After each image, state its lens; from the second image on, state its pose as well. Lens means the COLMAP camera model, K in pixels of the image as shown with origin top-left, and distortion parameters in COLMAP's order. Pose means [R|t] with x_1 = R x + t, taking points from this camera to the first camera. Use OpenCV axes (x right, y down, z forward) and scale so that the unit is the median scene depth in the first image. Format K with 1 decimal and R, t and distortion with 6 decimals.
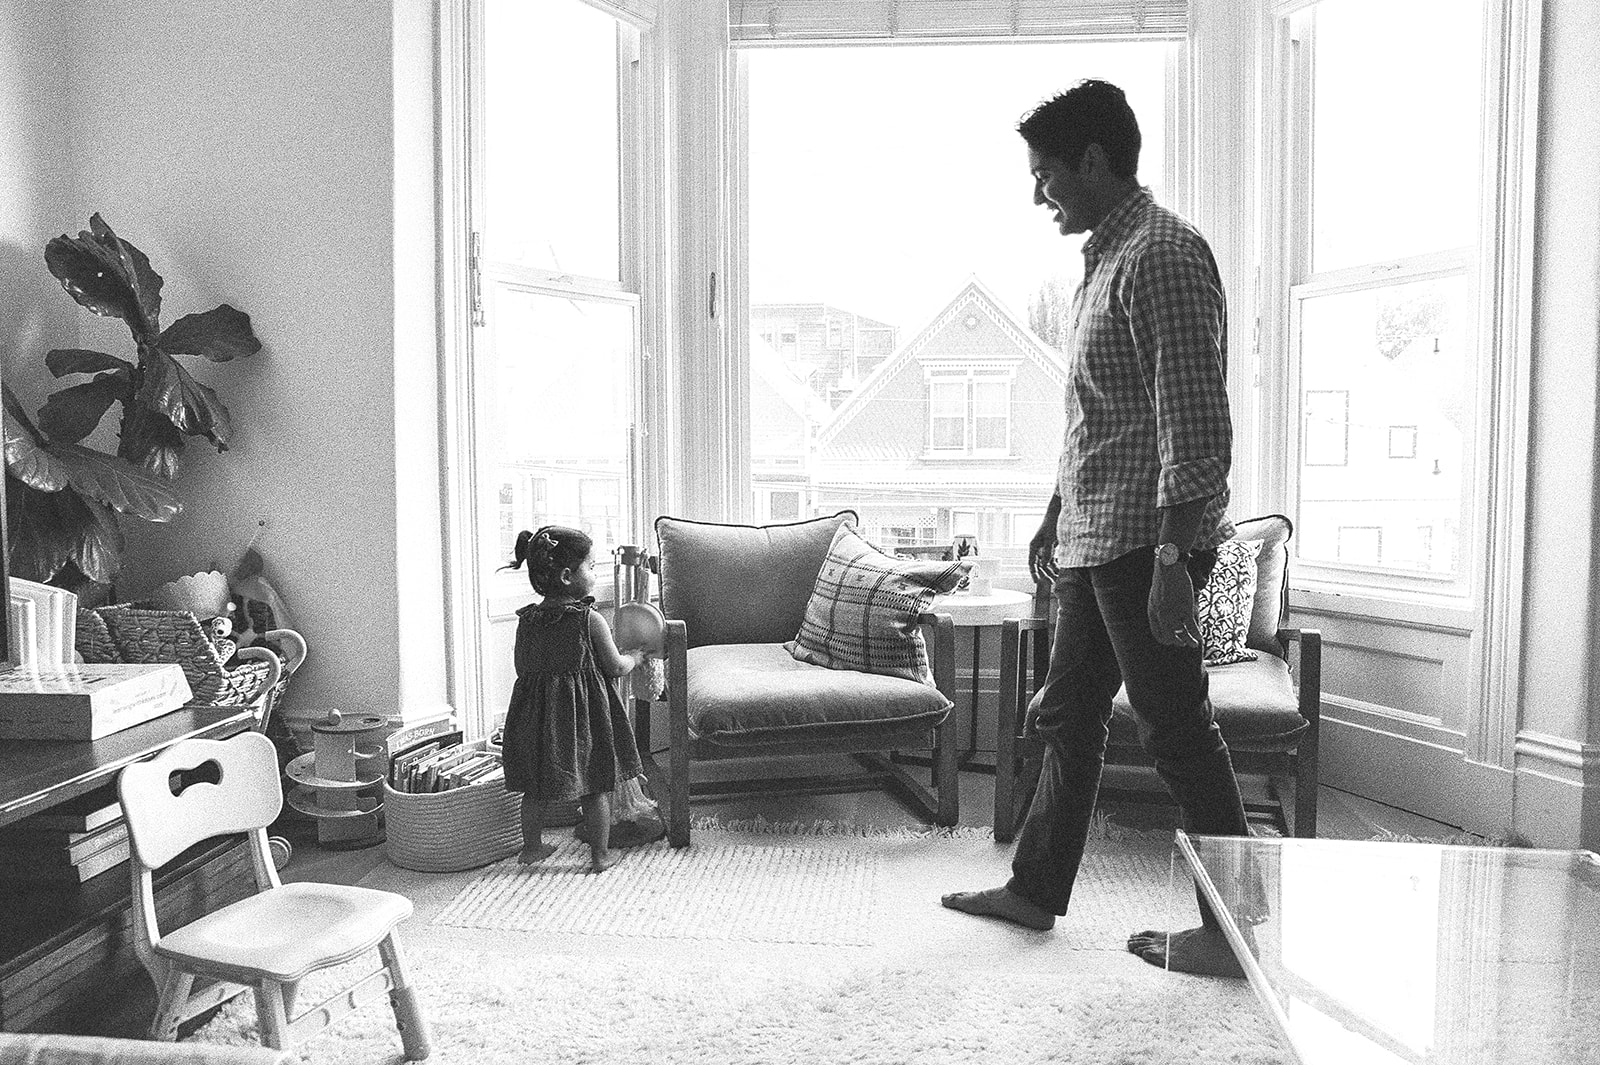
lens RADIAL K [[1170.7, 0, 841.7], [0, 1170.7, 502.1], [0, 0, 1]] dist [-0.094012, 0.013603]
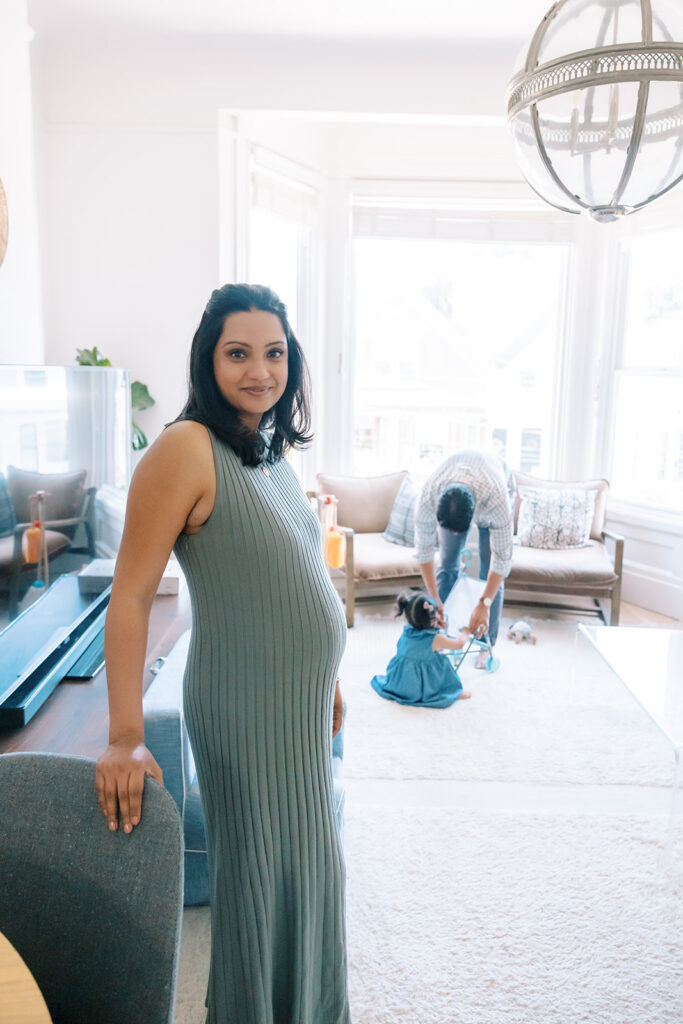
lens RADIAL K [[750.6, 0, 363.0], [0, 750.6, 473.3], [0, 0, 1]] dist [0.006637, -0.000637]
pose [[0.996417, 0.005102, 0.084418, -0.218074], [-0.013743, 0.994679, 0.102102, -0.147936], [-0.083448, -0.102897, 0.991186, -0.417807]]
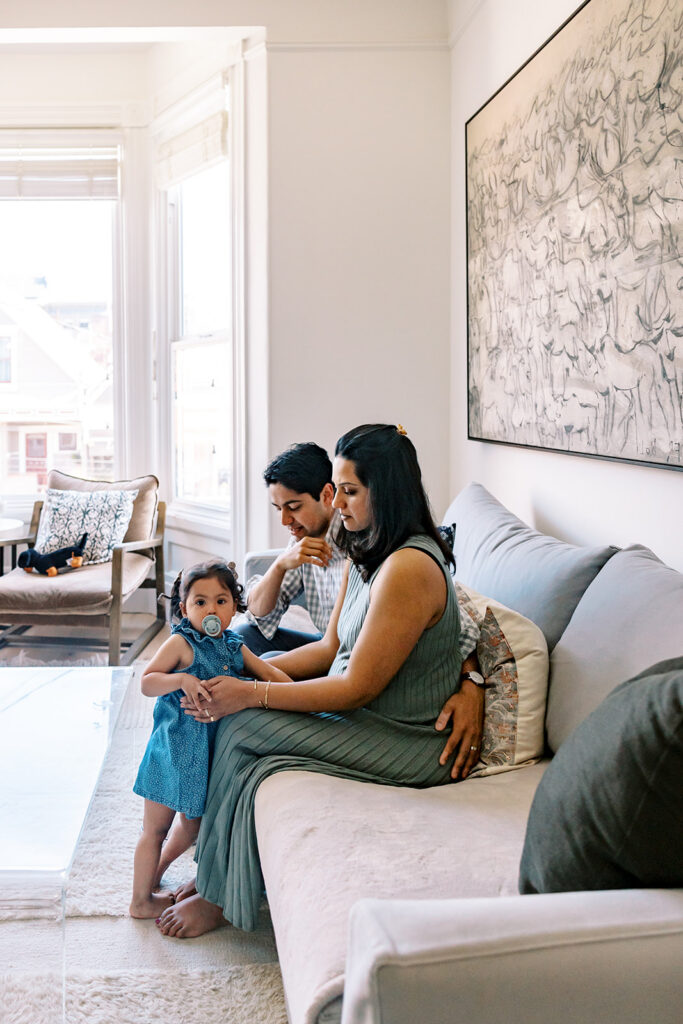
lens RADIAL K [[794.7, 0, 257.1], [0, 794.7, 412.1], [0, 0, 1]] dist [0.004846, -0.009602]
pose [[0.990794, -0.027879, 0.132475, 0.394487], [0.030544, 0.999369, -0.018127, -0.060306], [-0.131886, 0.022007, 0.991021, -0.243853]]
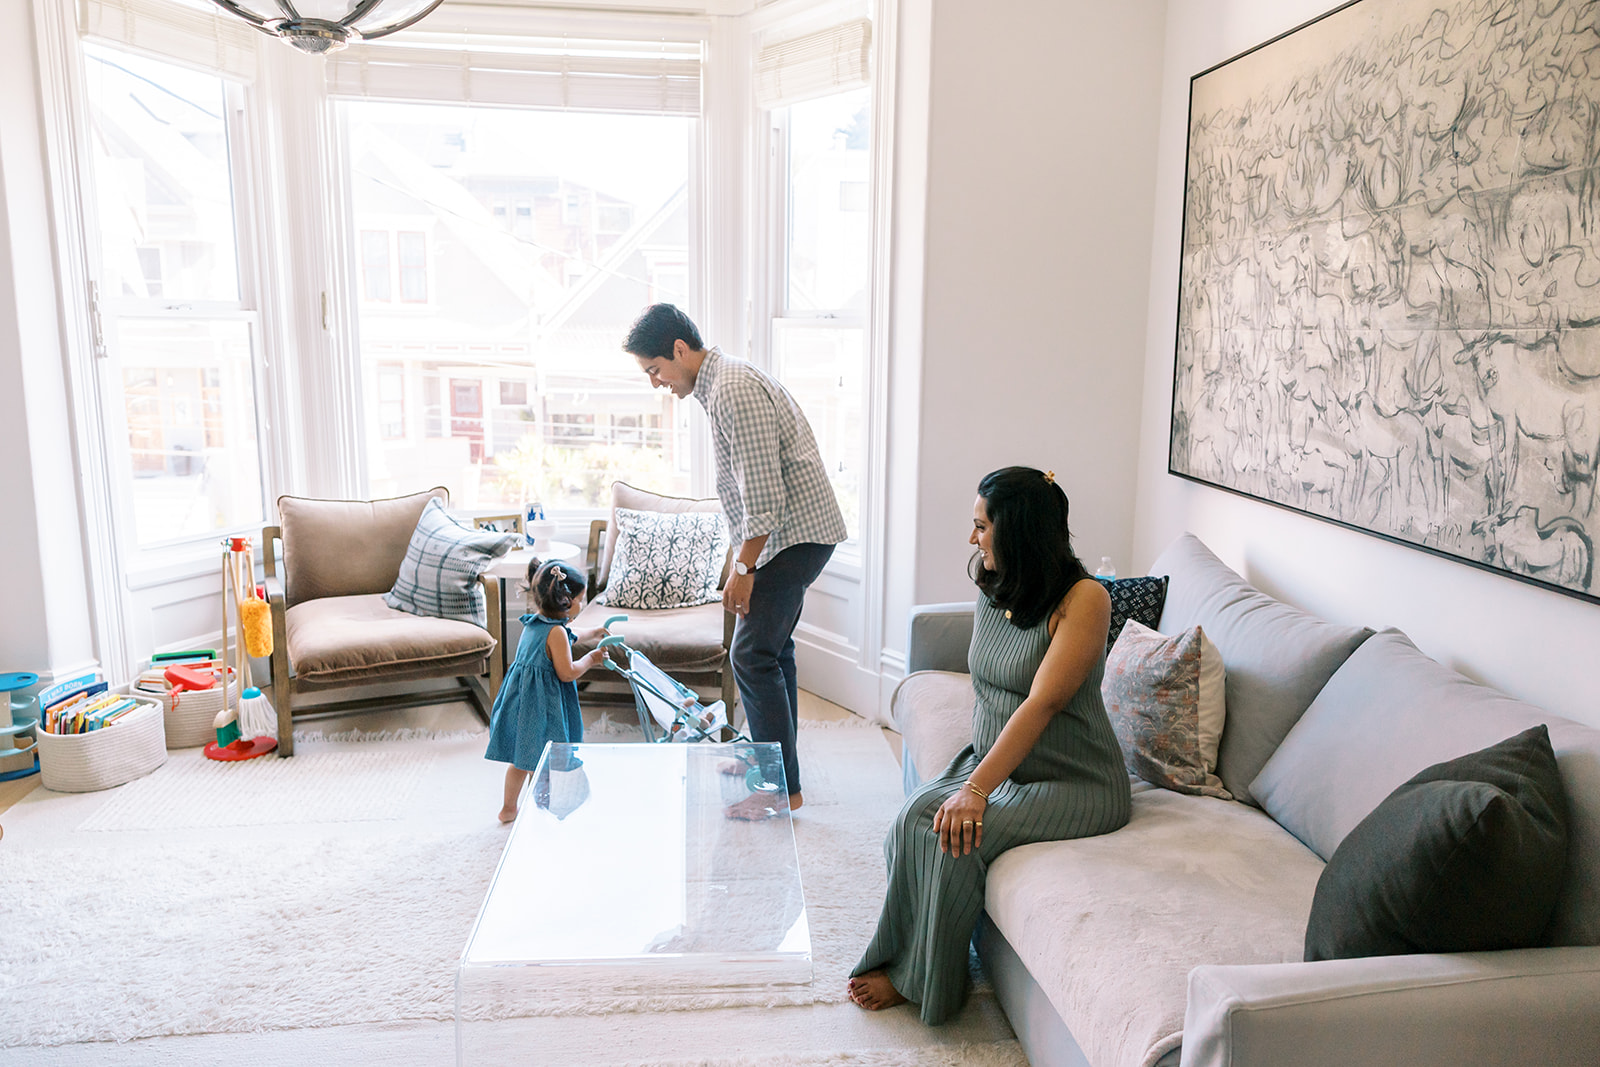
lens RADIAL K [[1162.3, 0, 854.4], [0, 1162.3, 494.7], [0, 0, 1]] dist [-0.003025, 0.002230]
pose [[0.978246, -0.022867, 0.206184, 0.218720], [-0.000421, 0.993685, 0.112205, -0.149464], [-0.207448, -0.109851, 0.972059, -0.399567]]
